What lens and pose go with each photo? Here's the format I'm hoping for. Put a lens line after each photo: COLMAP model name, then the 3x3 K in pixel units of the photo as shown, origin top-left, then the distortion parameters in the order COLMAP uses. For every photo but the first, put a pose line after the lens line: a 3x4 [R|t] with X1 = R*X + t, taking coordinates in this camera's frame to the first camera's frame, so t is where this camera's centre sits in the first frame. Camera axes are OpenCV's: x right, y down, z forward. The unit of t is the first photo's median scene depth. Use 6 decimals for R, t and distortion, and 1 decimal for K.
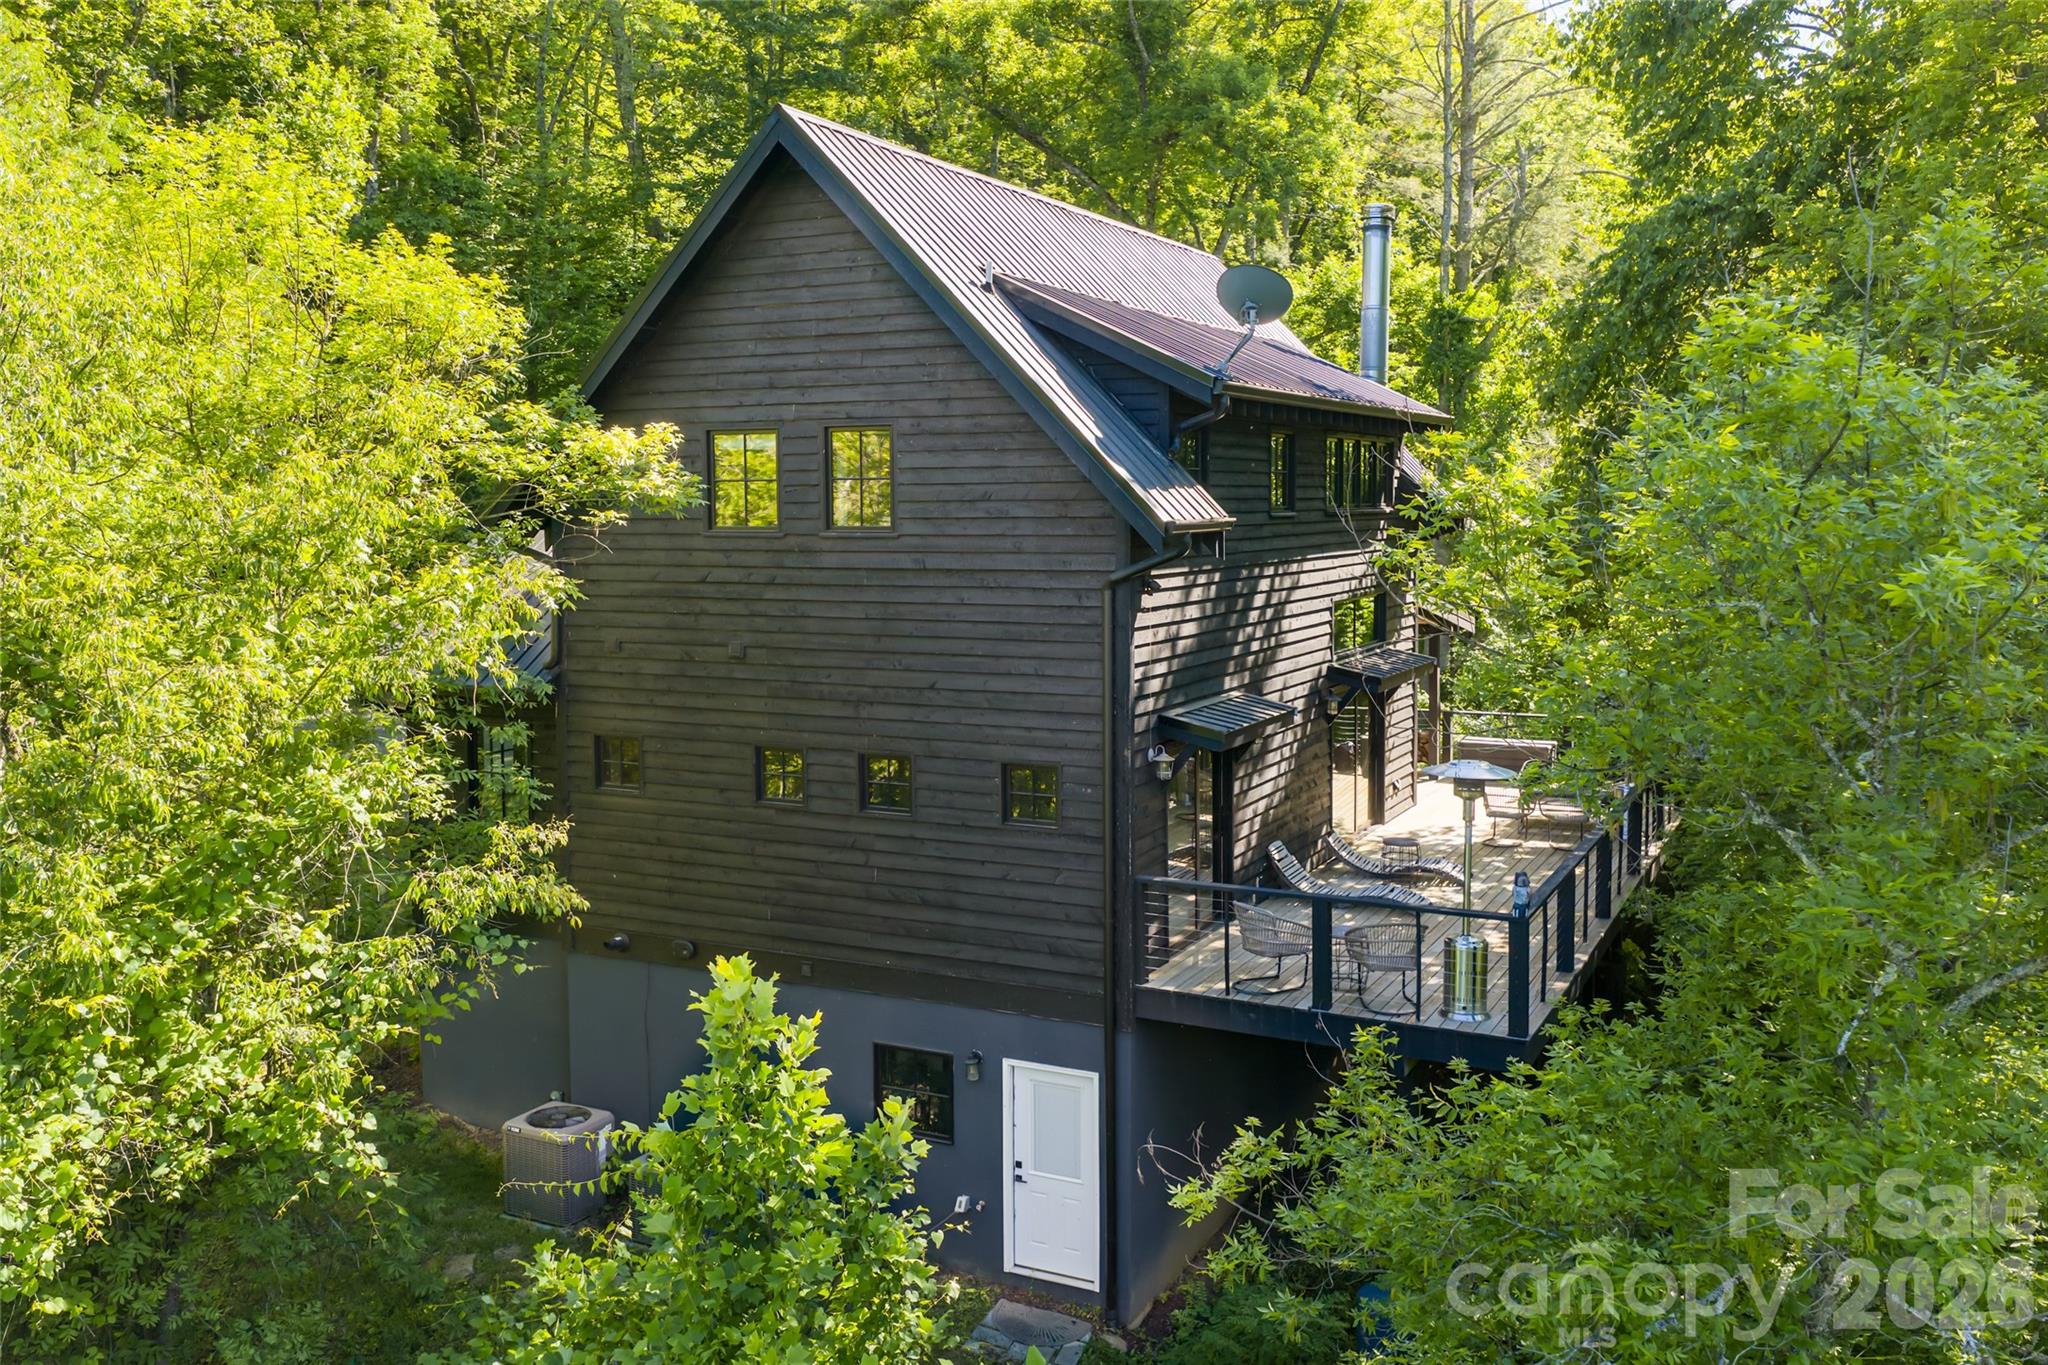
lens RADIAL K [[1719.0, 0, 1022.1], [0, 1719.0, 682.8], [0, 0, 1]] dist [0.010950, 0.009732]
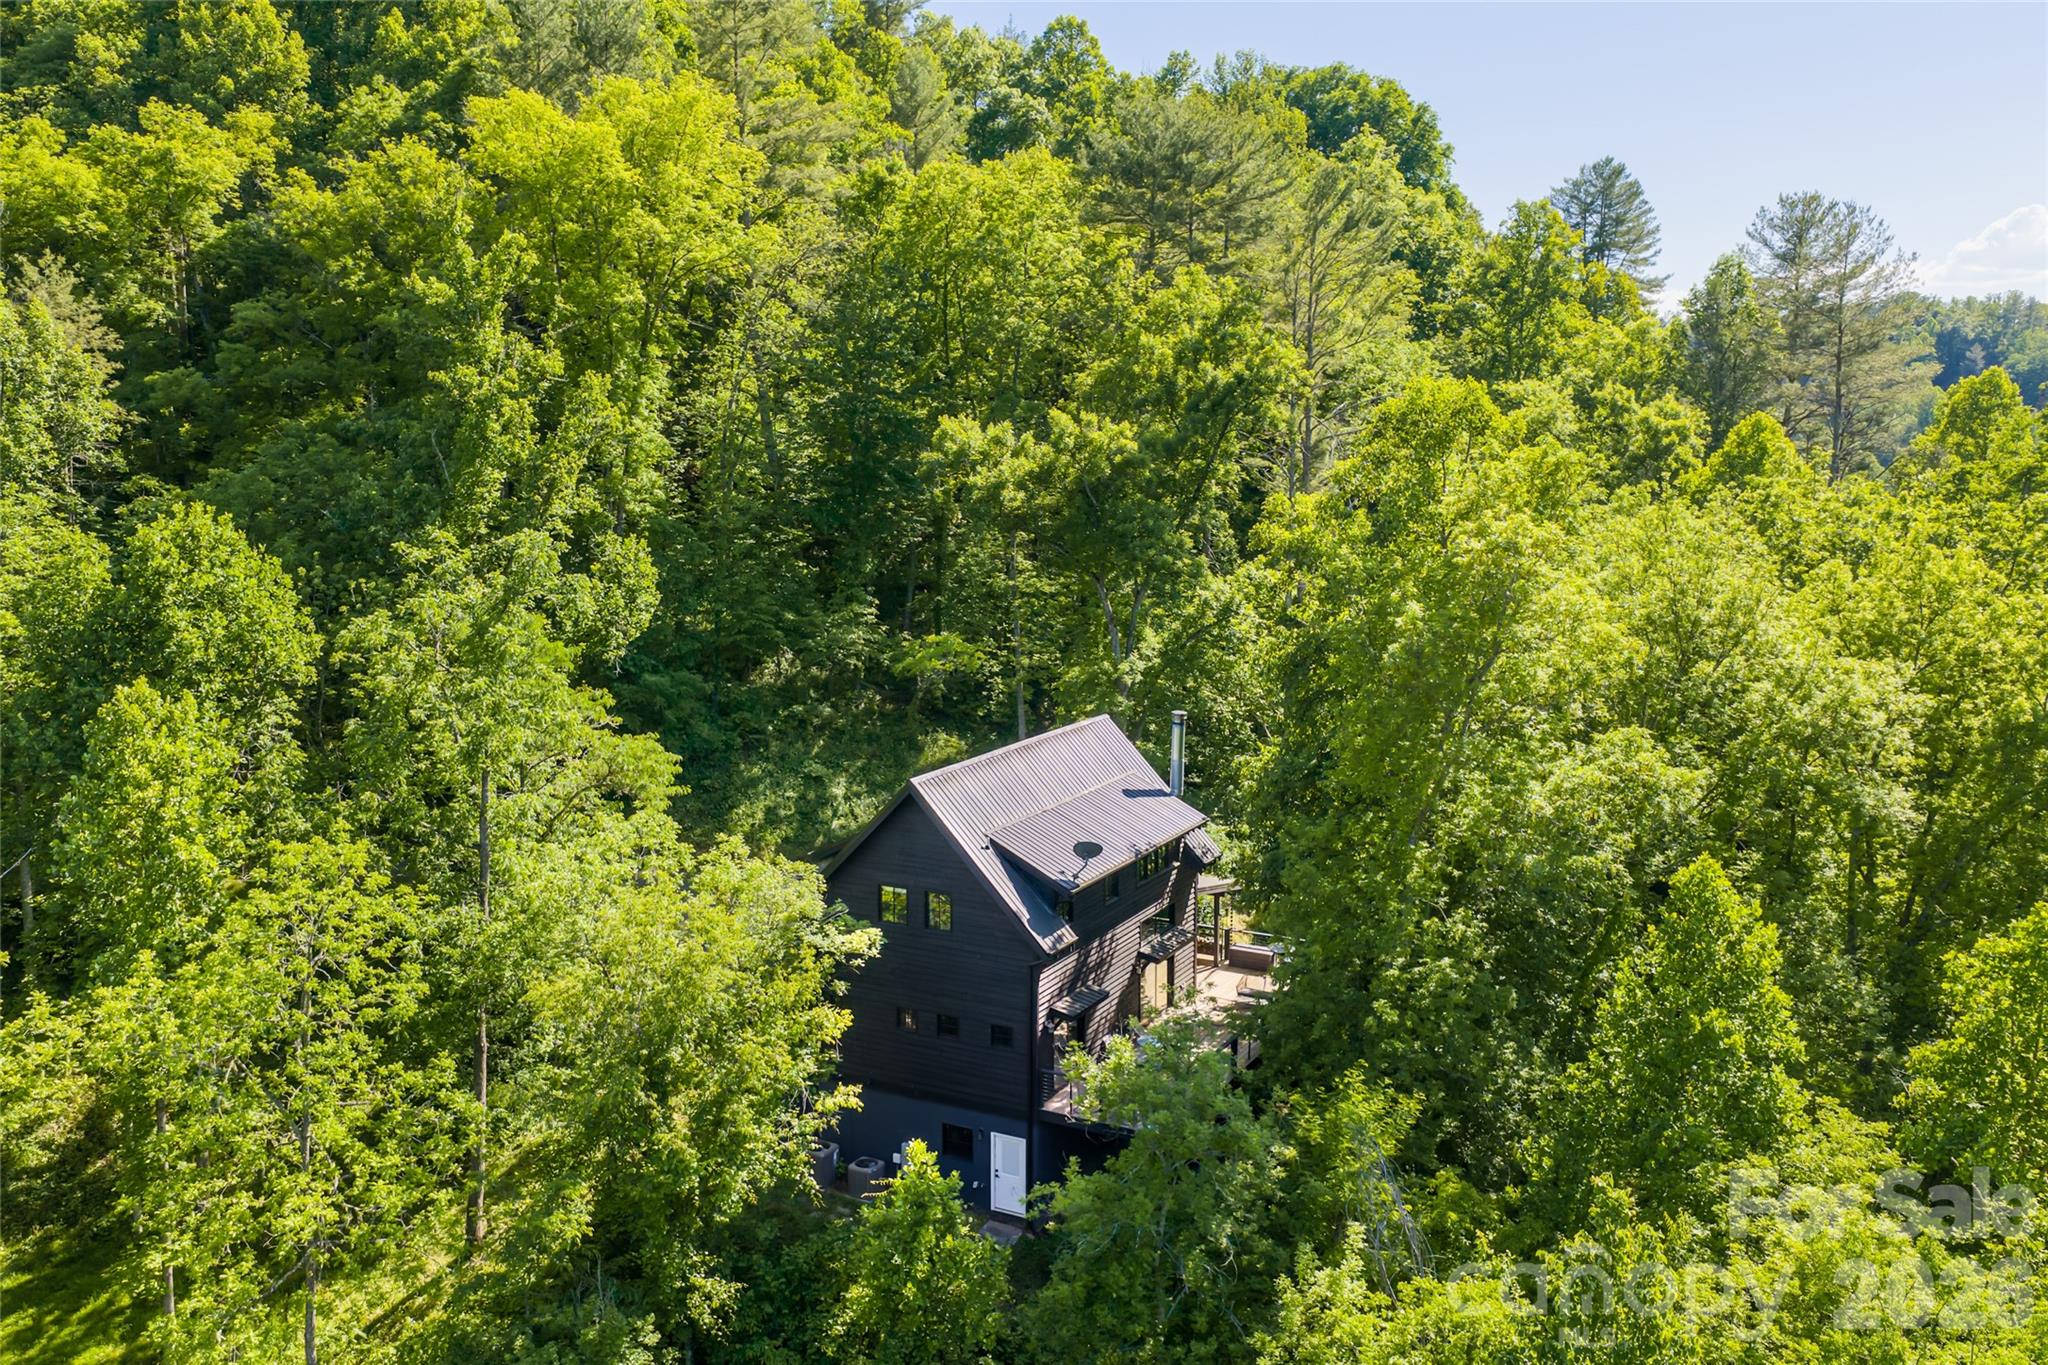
lens RADIAL K [[1719.0, 0, 1026.1], [0, 1719.0, 681.2], [0, 0, 1]] dist [0.010950, 0.009732]
pose [[0.999758, 0.011834, -0.018564, 0.092124], [-0.010981, 0.998910, 0.045363, -0.658120], [0.019081, -0.045148, 0.998798, -1.787747]]
